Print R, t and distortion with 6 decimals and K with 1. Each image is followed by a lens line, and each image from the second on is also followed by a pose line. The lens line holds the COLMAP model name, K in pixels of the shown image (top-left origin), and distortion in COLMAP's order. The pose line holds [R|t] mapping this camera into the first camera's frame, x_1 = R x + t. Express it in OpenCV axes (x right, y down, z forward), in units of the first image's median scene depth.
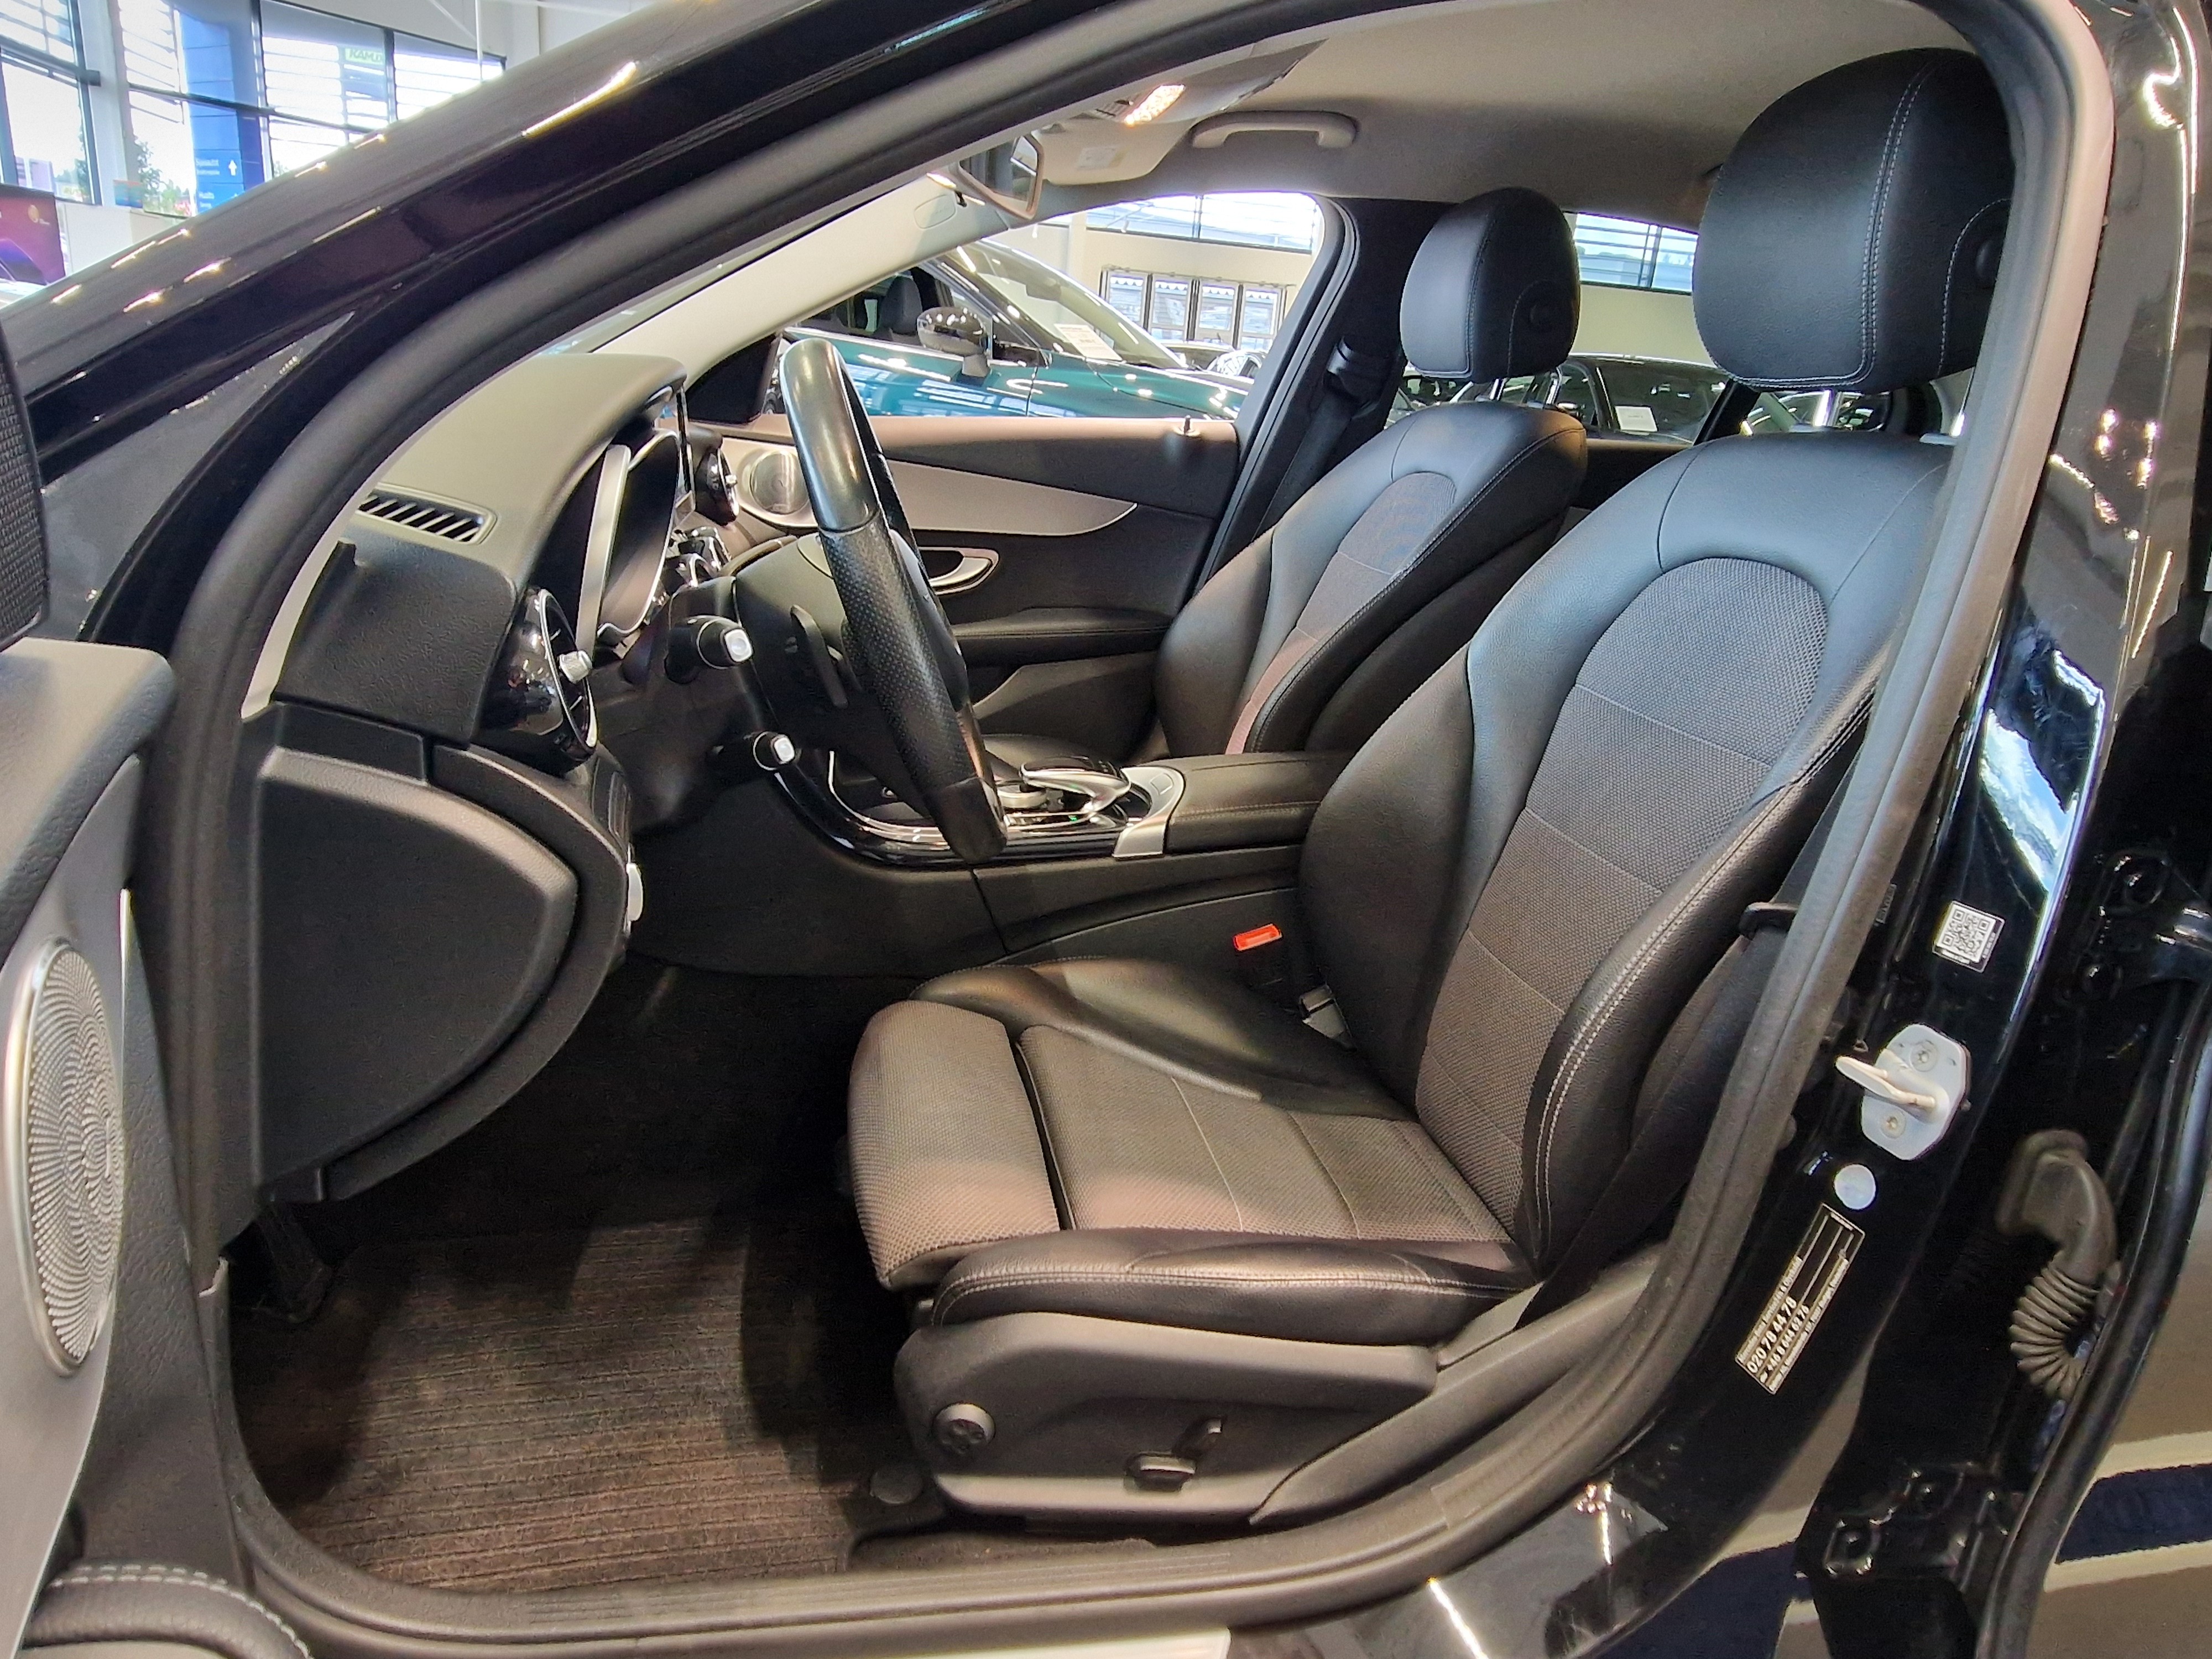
lens RADIAL K [[1434.3, 0, 1095.9], [0, 1434.3, 830.0], [0, 0, 1]] dist [0.007230, -0.001005]
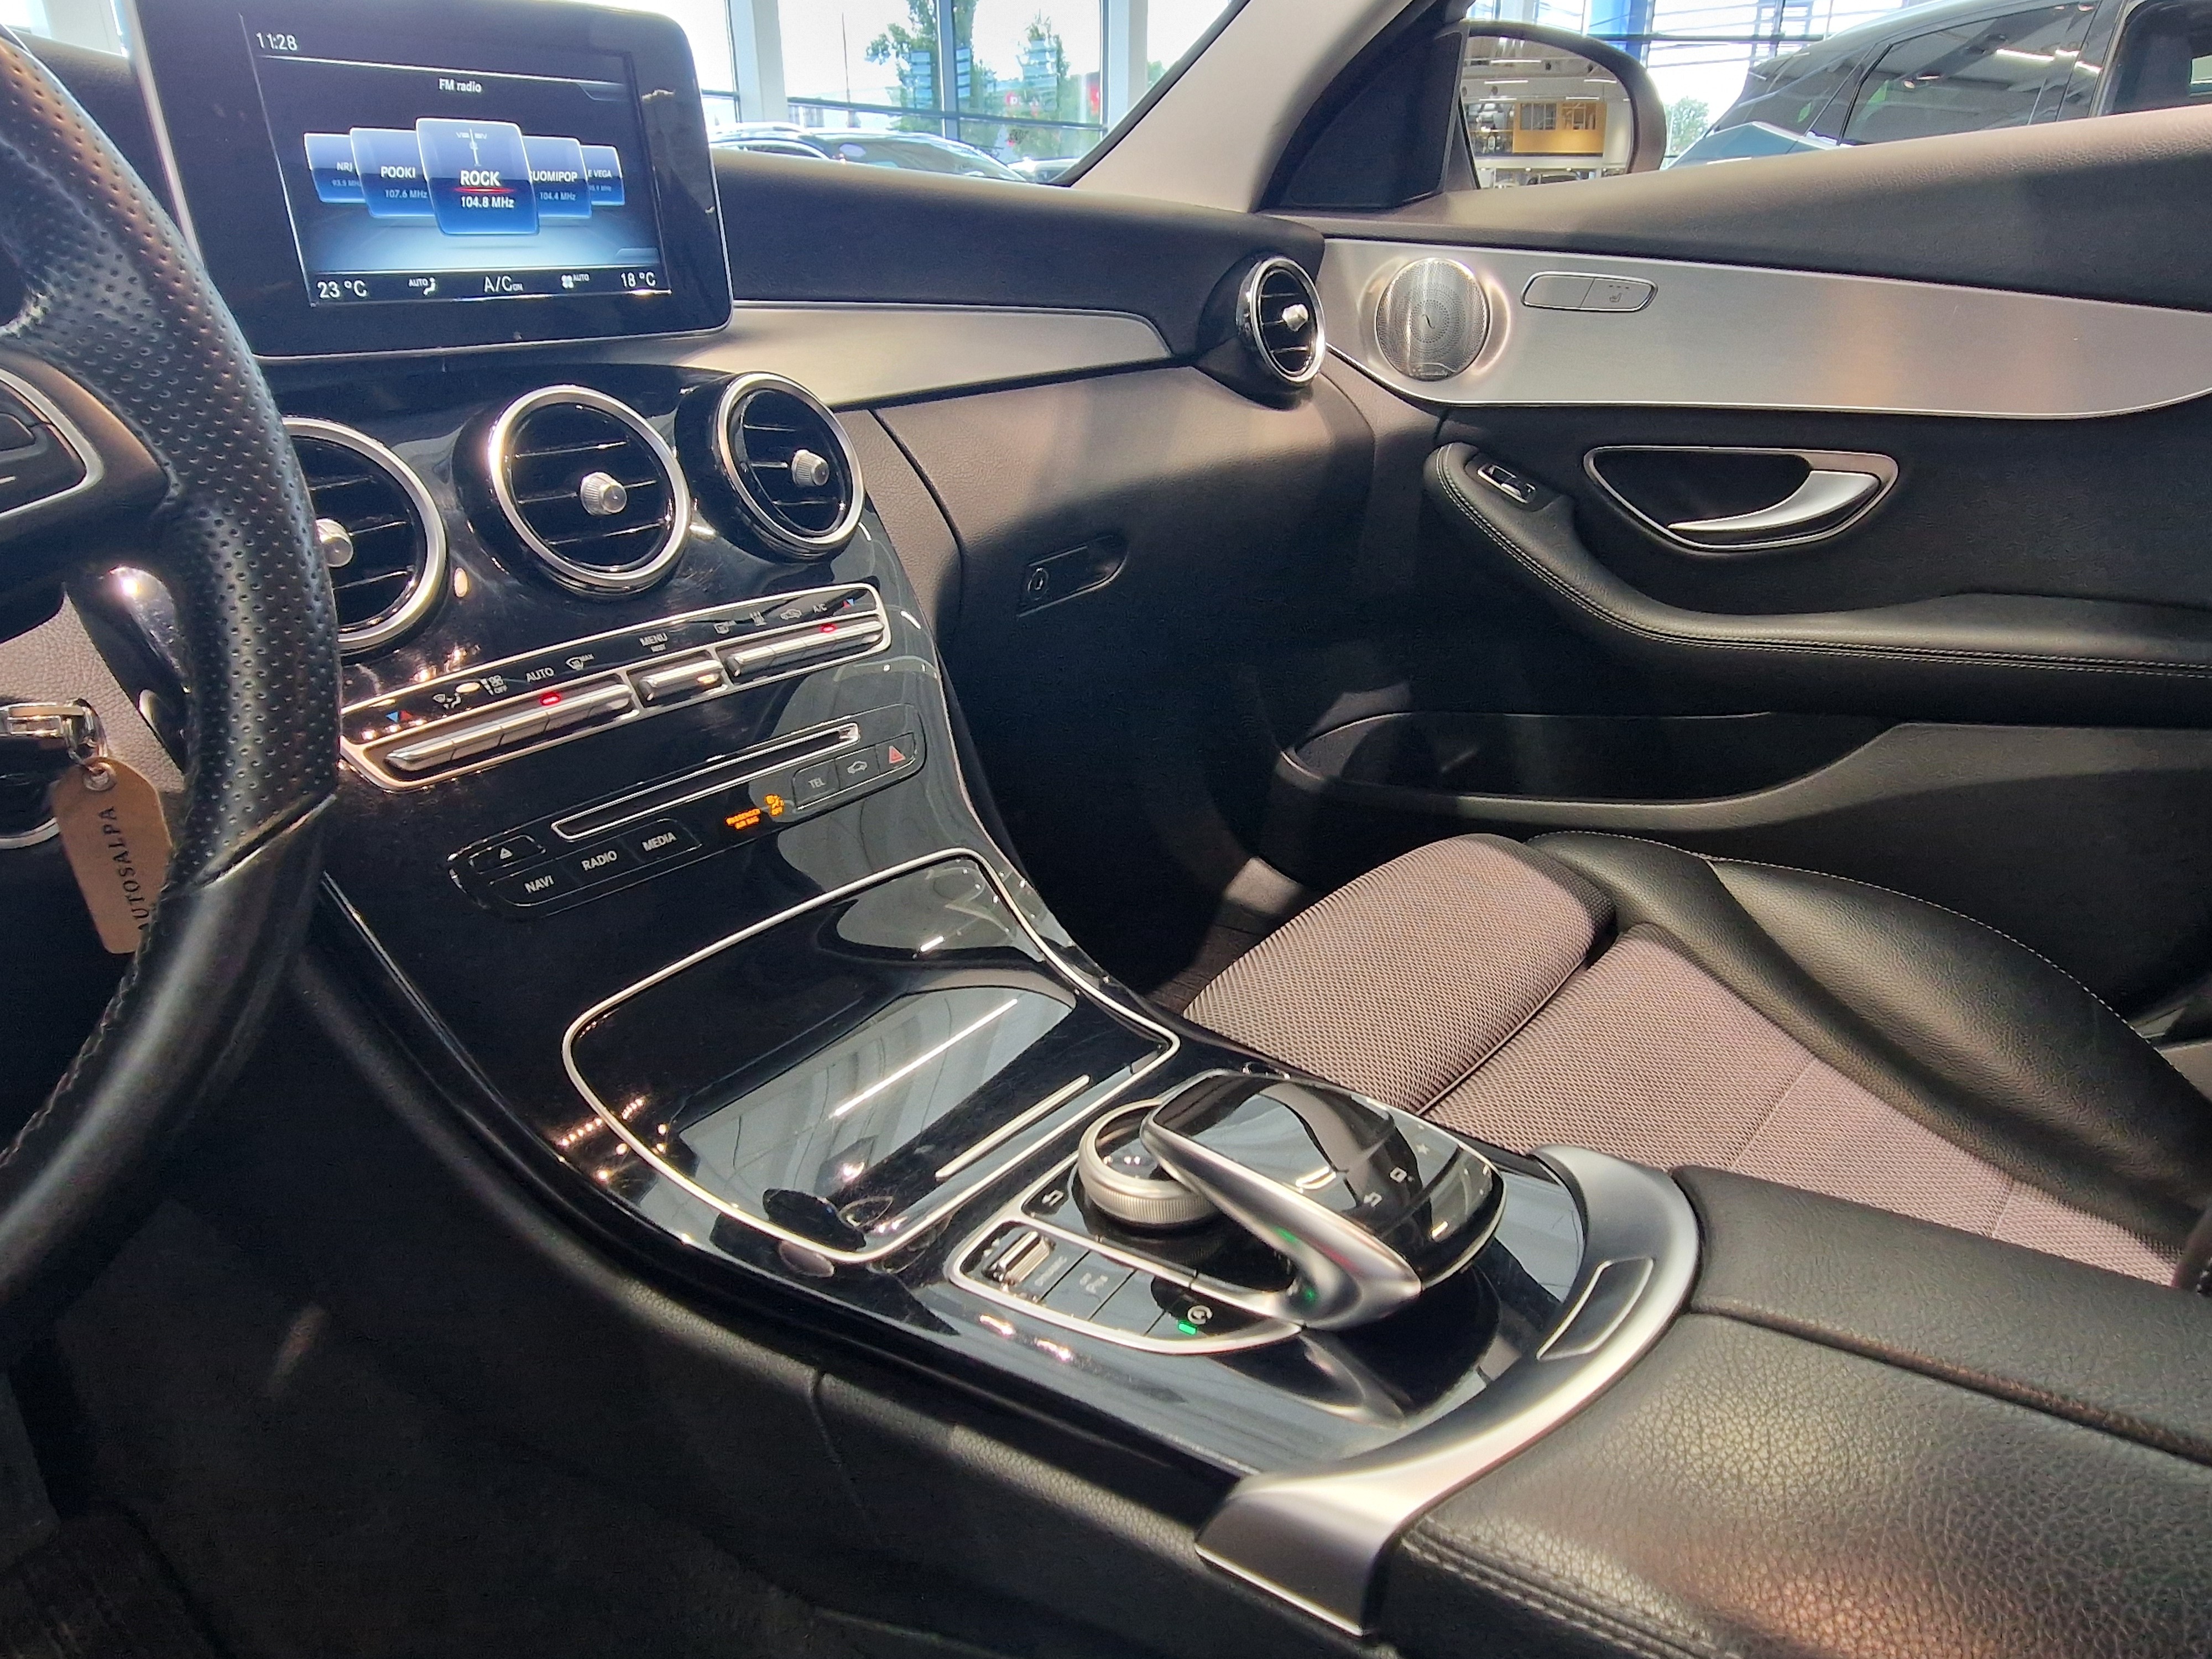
lens RADIAL K [[1434.3, 0, 1095.9], [0, 1434.3, 830.0], [0, 0, 1]] dist [0.007230, -0.001005]
pose [[0.624921, 0.200854, -0.754408, 0.135351], [-0.147540, 0.979309, 0.138516, -0.110584], [0.766619, 0.024744, 0.641625, 0.549630]]
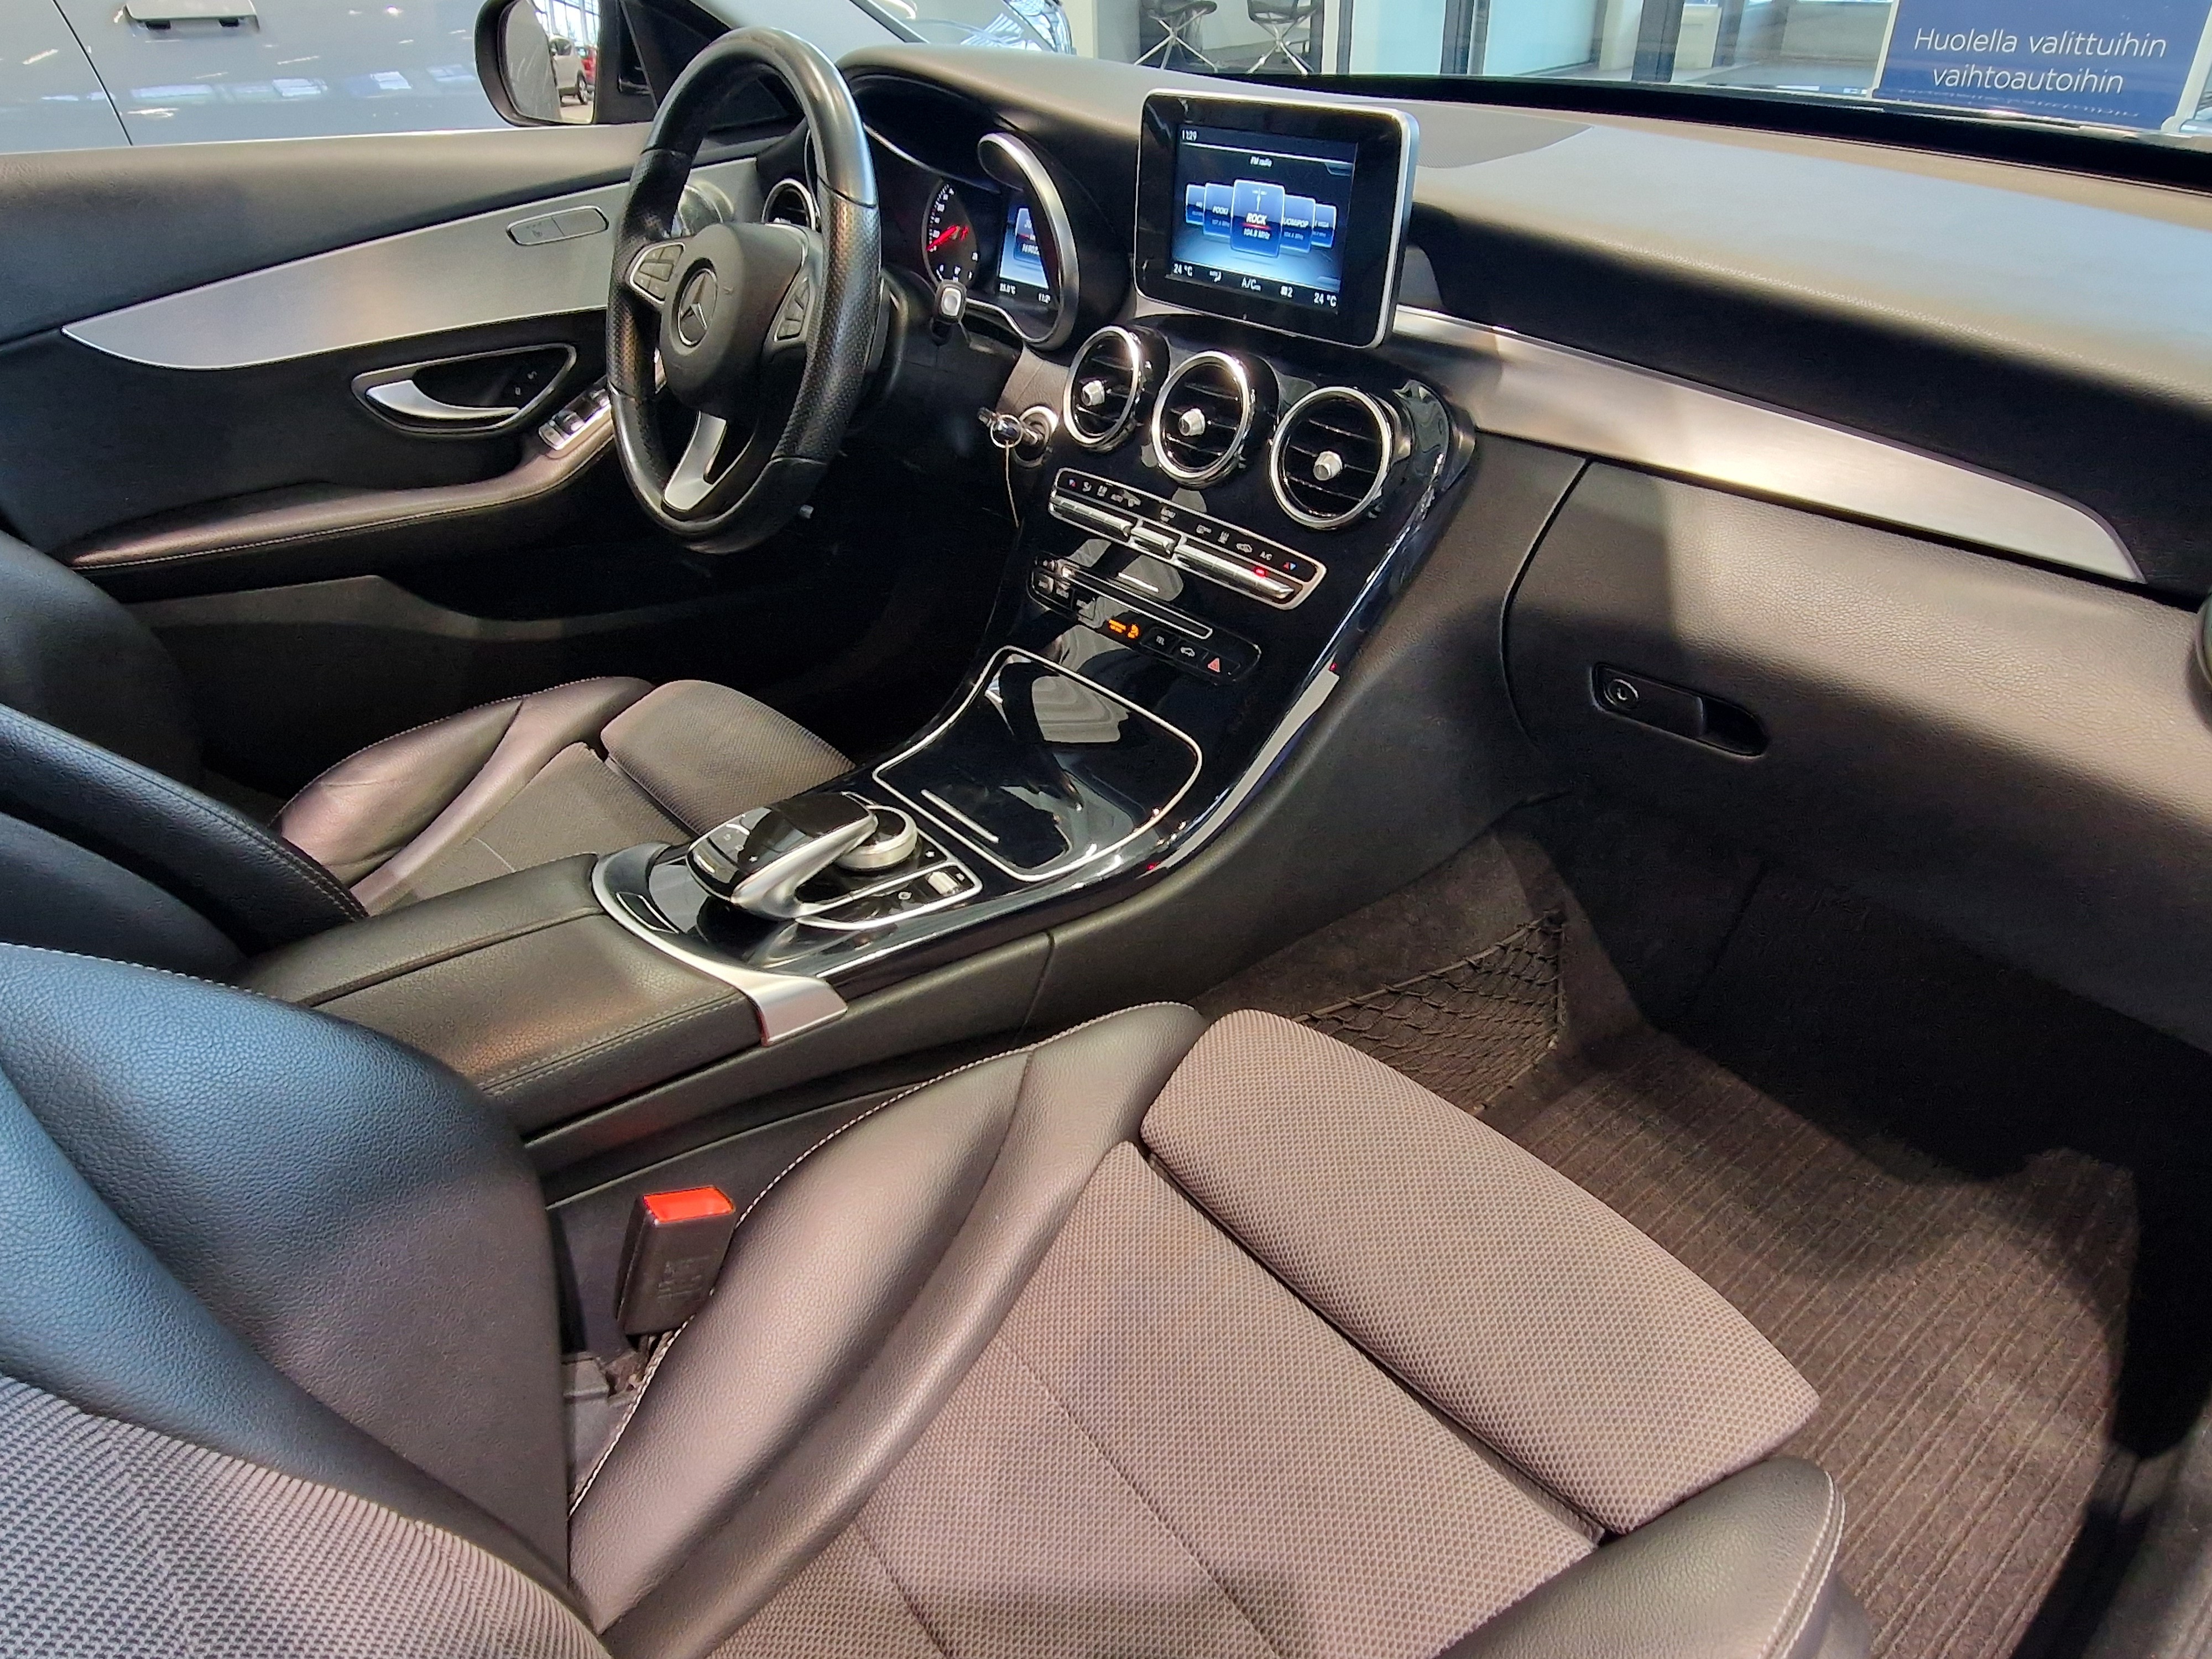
lens RADIAL K [[1434.3, 0, 1095.9], [0, 1434.3, 830.0], [0, 0, 1]] dist [0.007230, -0.001005]
pose [[-0.879074, 0.210122, -0.427876, 0.101400], [-0.174734, 0.693087, 0.699355, -0.343454], [0.443505, 0.689550, -0.572559, 0.986428]]
